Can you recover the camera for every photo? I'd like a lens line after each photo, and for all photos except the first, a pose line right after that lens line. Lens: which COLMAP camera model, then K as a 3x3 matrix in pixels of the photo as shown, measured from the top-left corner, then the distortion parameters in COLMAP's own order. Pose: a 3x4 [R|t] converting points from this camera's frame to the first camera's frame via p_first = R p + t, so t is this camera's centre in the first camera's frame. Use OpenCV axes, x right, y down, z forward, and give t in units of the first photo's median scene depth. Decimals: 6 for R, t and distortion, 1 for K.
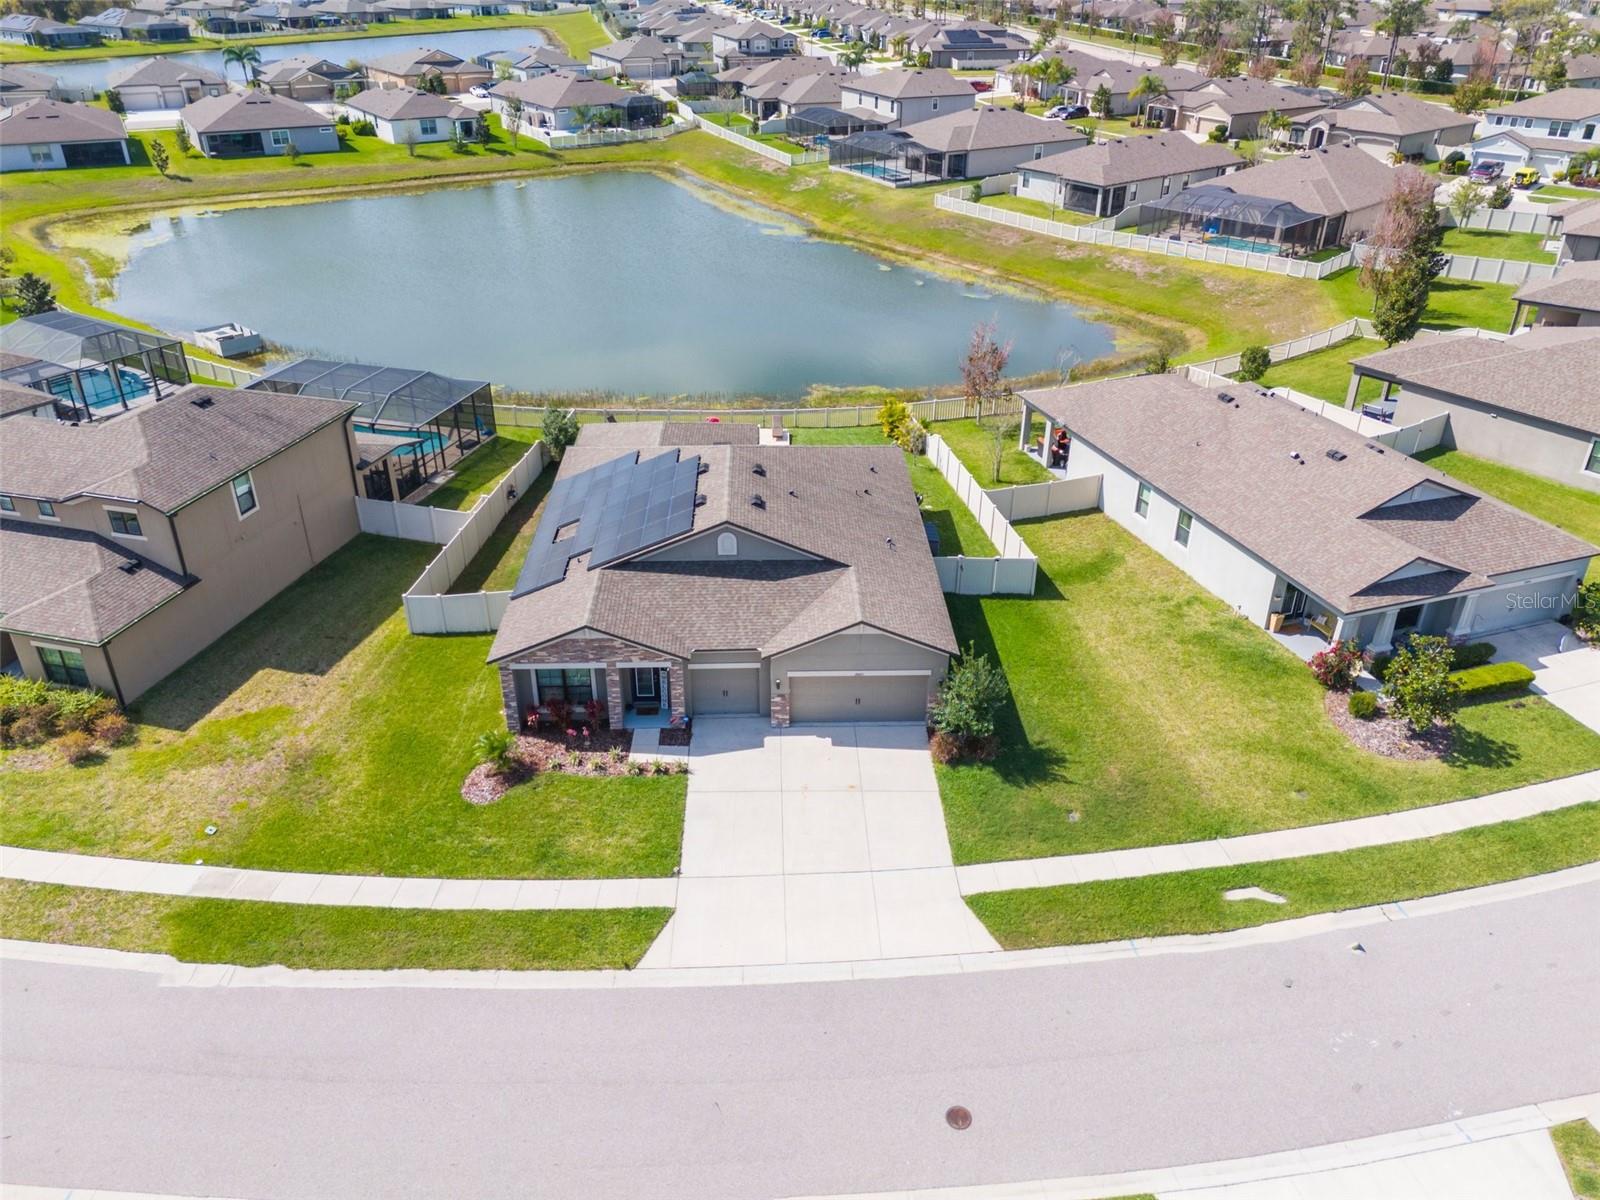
lens RADIAL K [[1155.6, 0, 807.7], [0, 1155.6, 595.4], [0, 0, 1]] dist [0.056227, -0.044520]
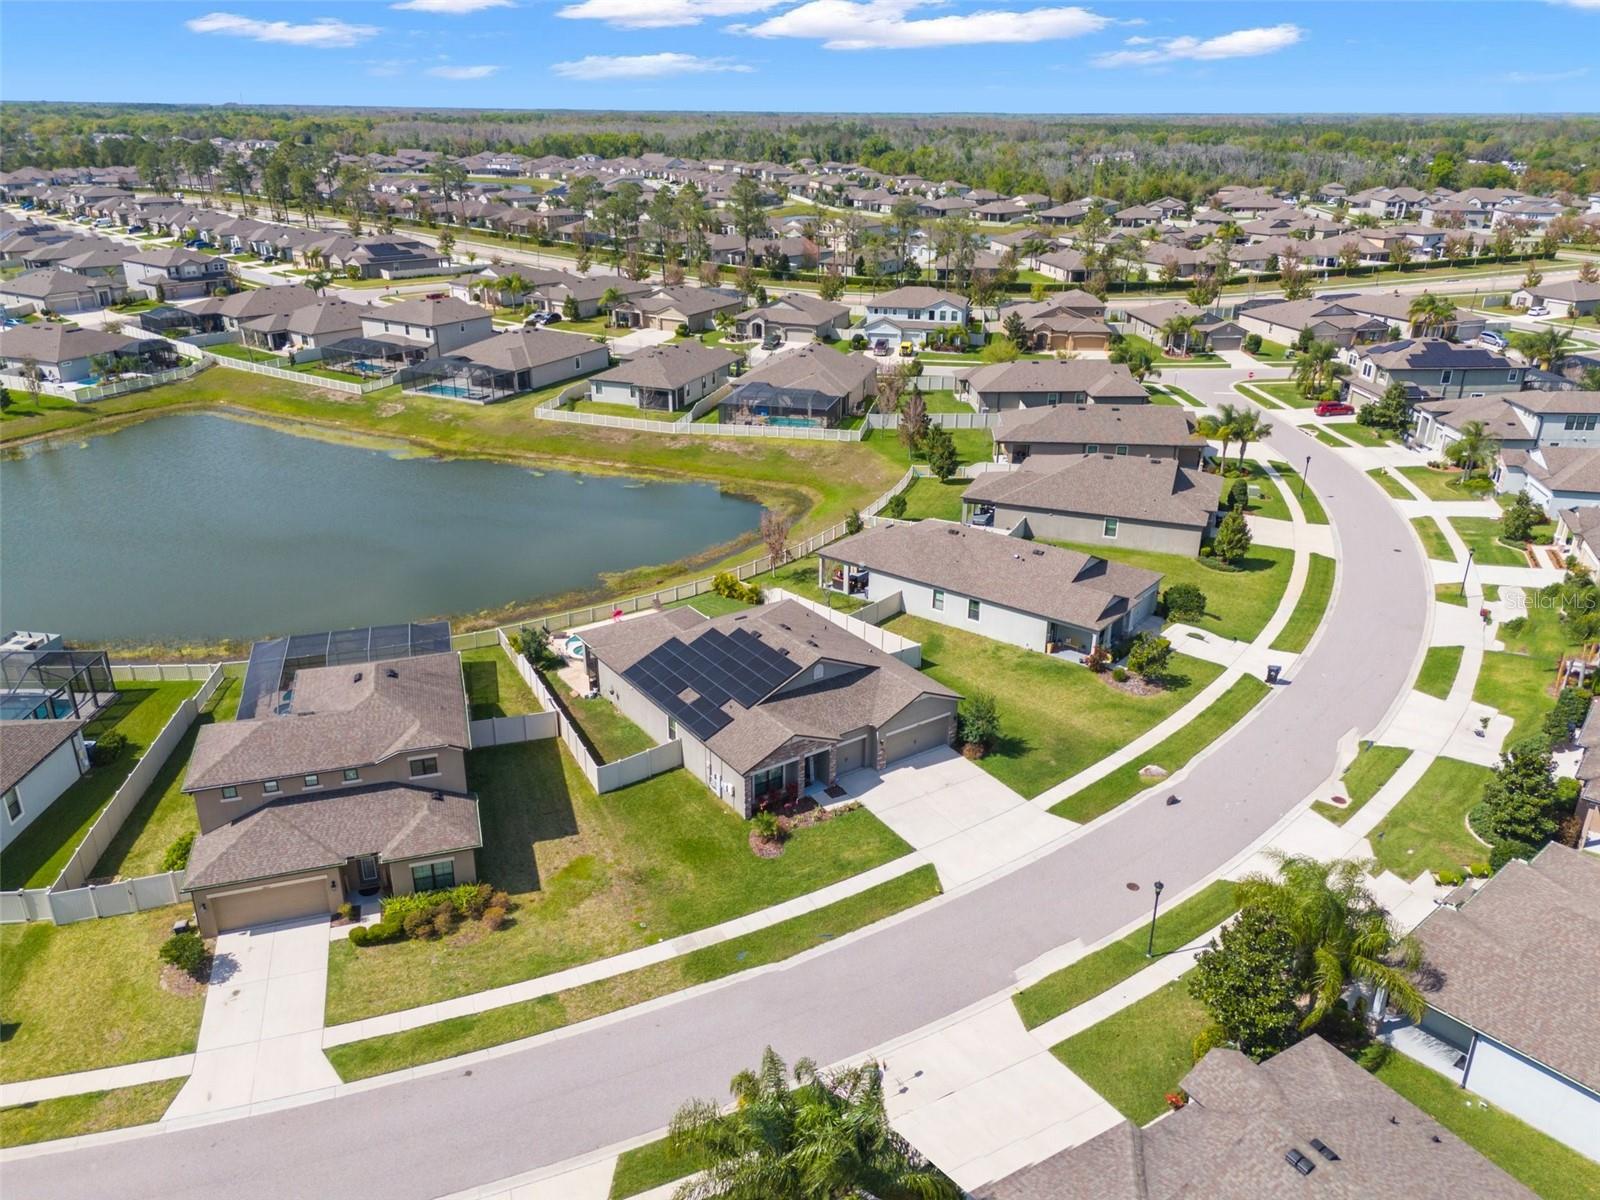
lens RADIAL K [[1155.6, 0, 801.4], [0, 1155.6, 596.6], [0, 0, 1]] dist [0.056227, -0.044520]
pose [[0.843434, -0.204744, 0.496687, -0.789333], [0.262309, 0.963782, -0.048142, -0.067097], [-0.468841, 0.170890, 0.866594, -0.380426]]
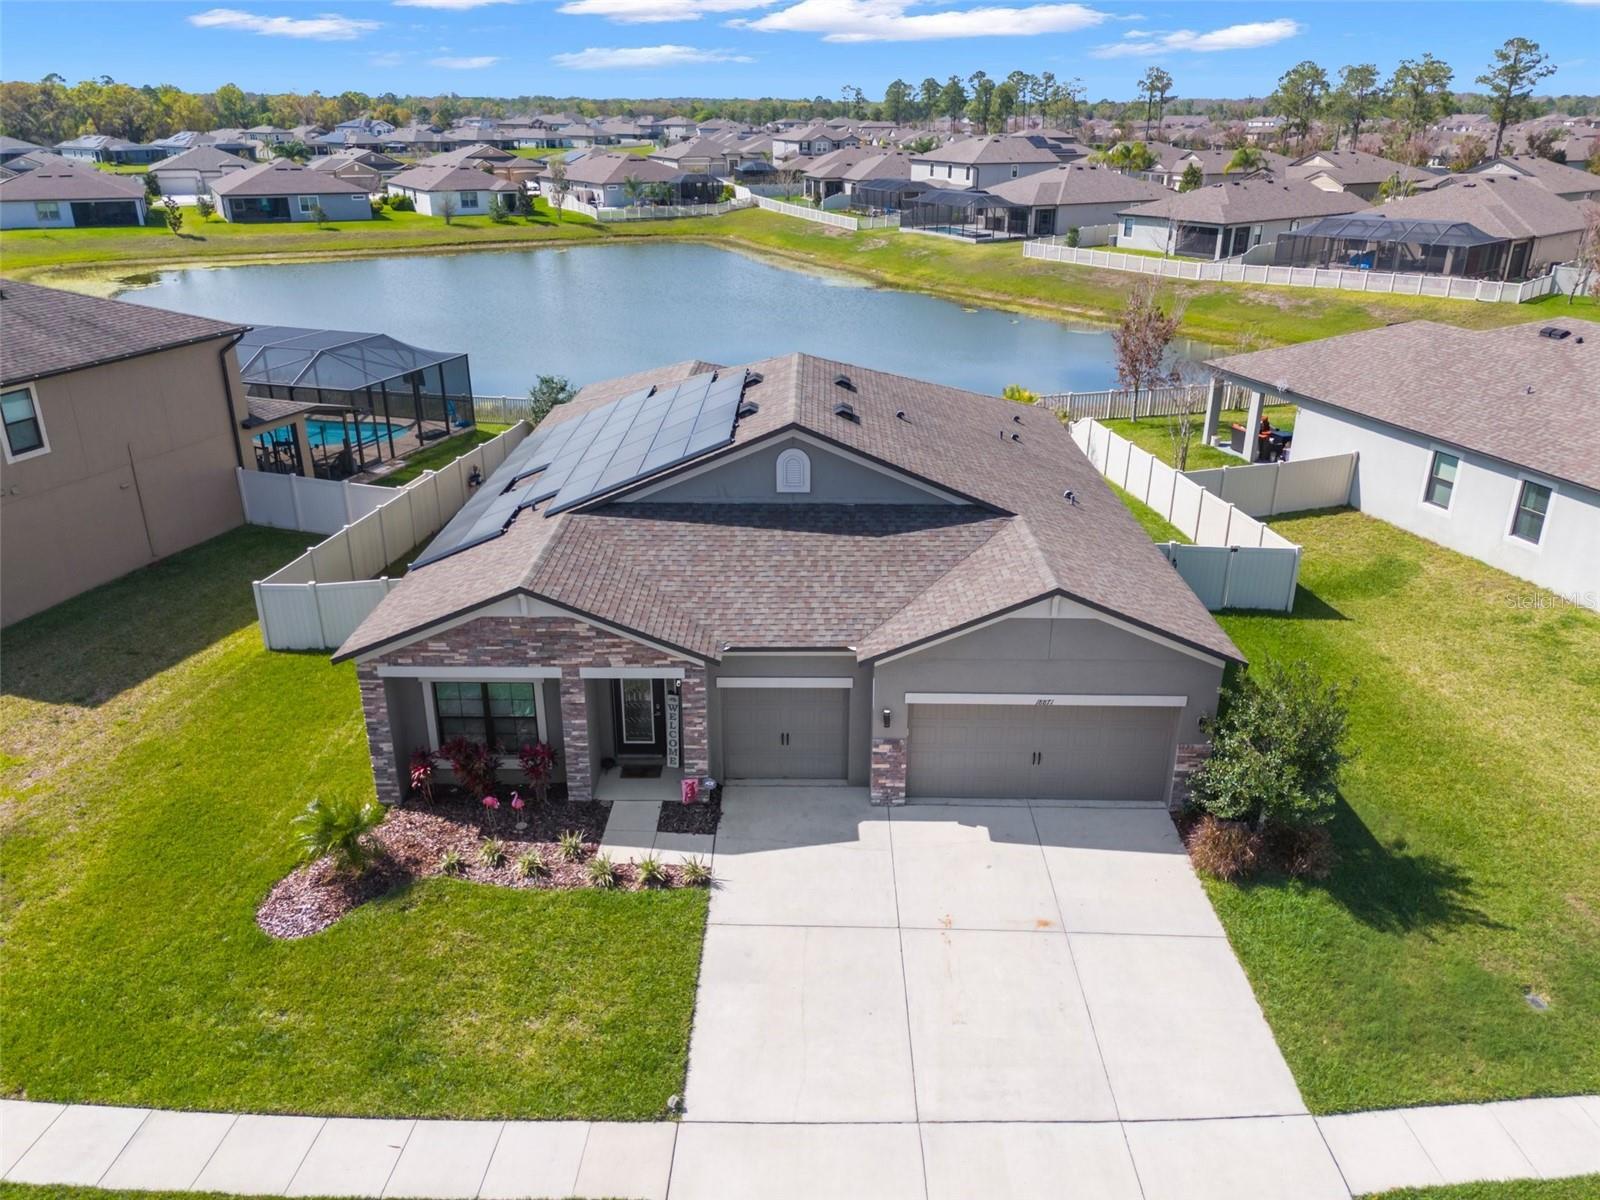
lens RADIAL K [[1155.6, 0, 806.8], [0, 1155.6, 609.6], [0, 0, 1]] dist [0.056227, -0.044520]
pose [[0.999014, 0.013069, -0.042419, -0.034798], [-0.017566, 0.994056, -0.107439, 0.073014], [0.040763, 0.108078, 0.993306, 0.407219]]
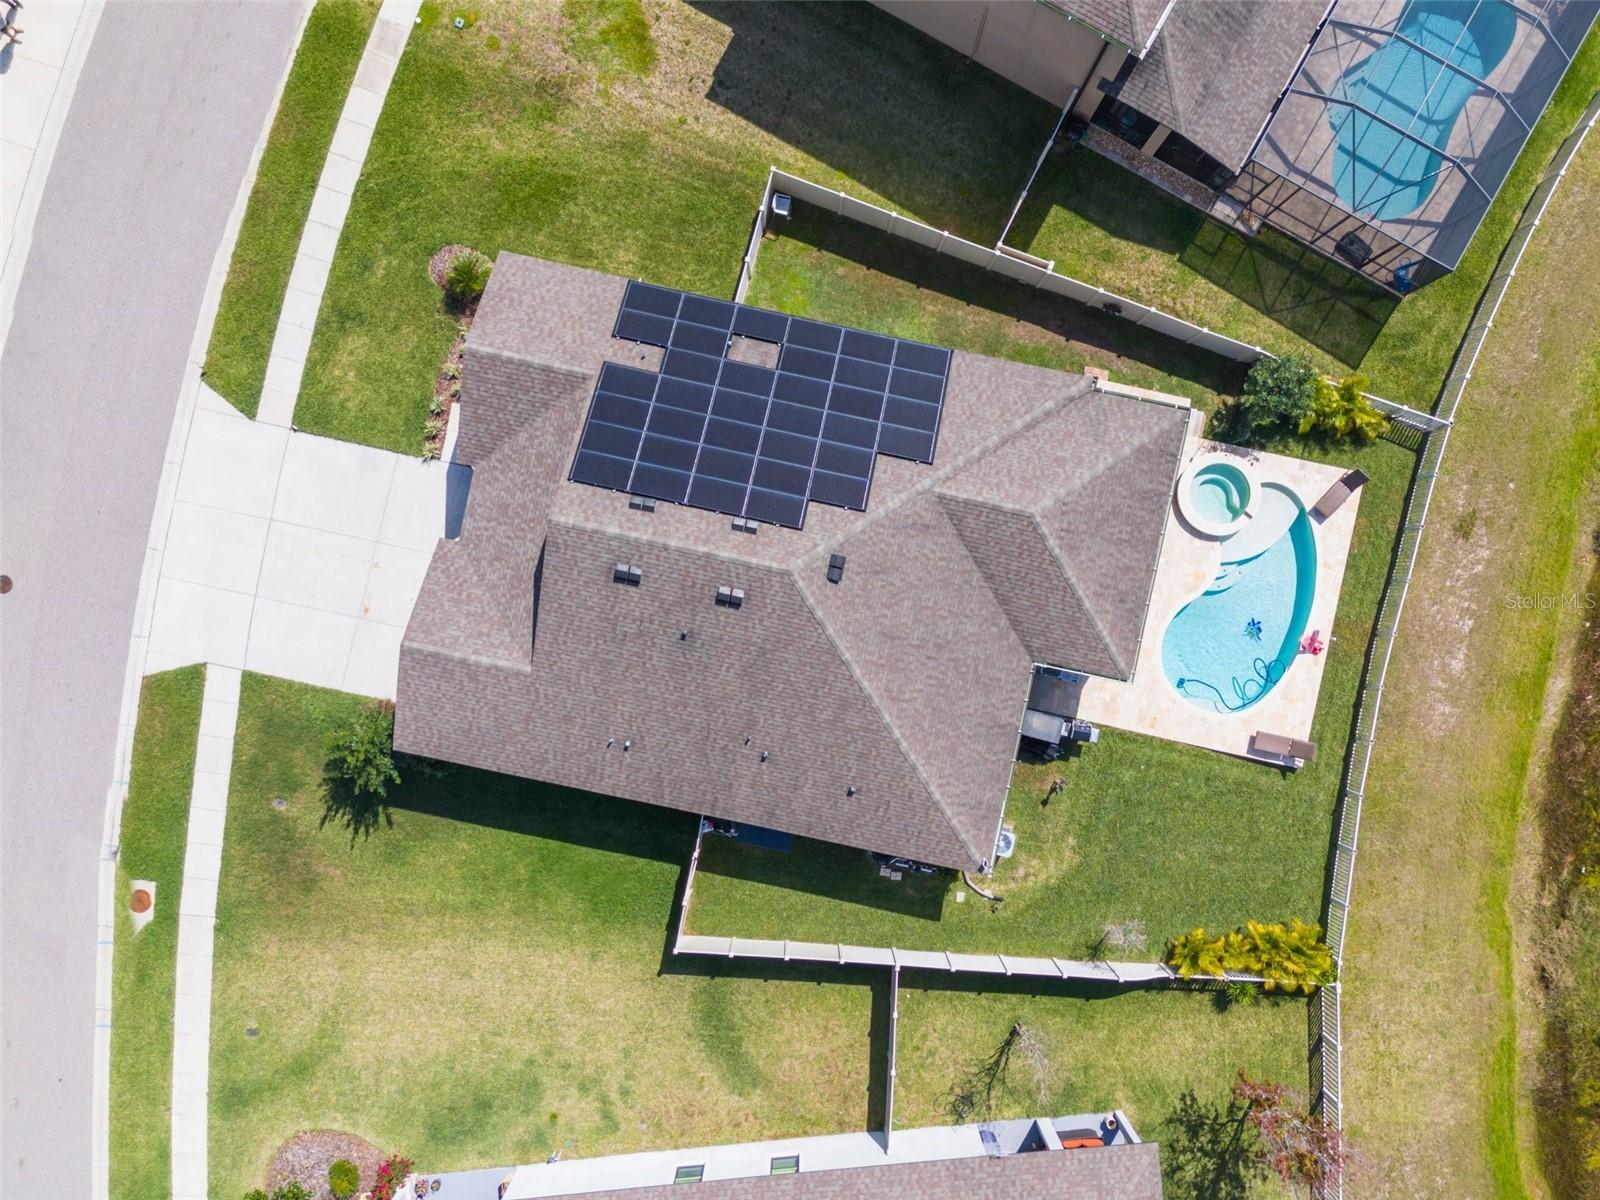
lens RADIAL K [[1155.6, 0, 800.6], [0, 1155.6, 596.8], [0, 0, 1]] dist [0.056227, -0.044520]
pose [[-0.244026, 0.969701, -0.011468, -0.045755], [-0.487085, -0.112332, 0.866101, -0.754035], [0.838570, 0.216938, 0.499738, 0.661335]]
